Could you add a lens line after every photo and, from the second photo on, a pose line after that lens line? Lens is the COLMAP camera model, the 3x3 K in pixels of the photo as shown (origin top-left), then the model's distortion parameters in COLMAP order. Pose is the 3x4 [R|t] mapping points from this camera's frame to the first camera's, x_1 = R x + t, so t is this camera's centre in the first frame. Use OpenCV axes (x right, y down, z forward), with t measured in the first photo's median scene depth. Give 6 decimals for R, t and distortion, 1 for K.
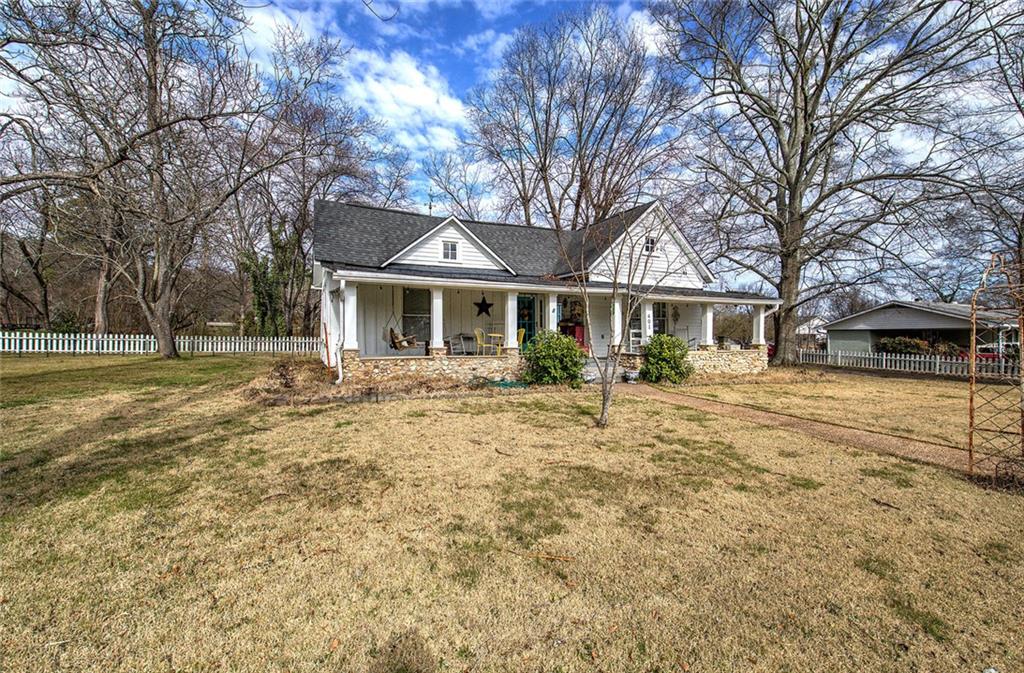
lens RADIAL K [[433.6, 0, 515.5], [0, 433.6, 339.9], [0, 0, 1]] dist [-0.002900, 0.000576]
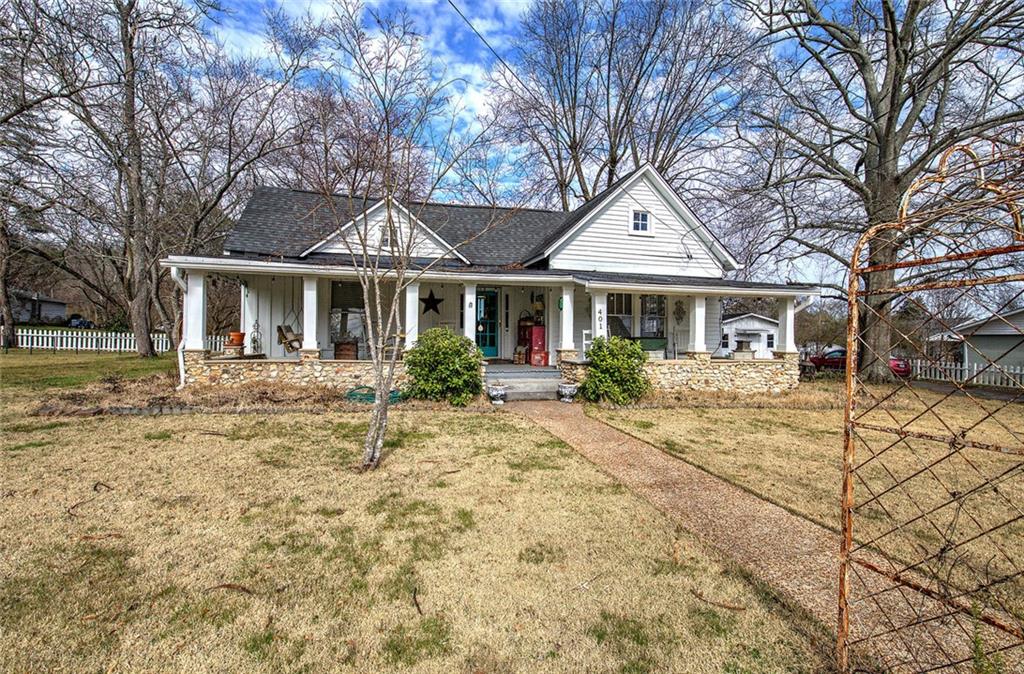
lens RADIAL K [[465.3, 0, 506.0], [0, 465.3, 333.1], [0, 0, 1]] dist [0.004534, -0.001047]
pose [[0.980286, 0.007477, -0.197442, 0.261480], [-0.012002, 0.999692, -0.021731, 0.001046], [0.197219, 0.023672, 0.980074, 0.154184]]
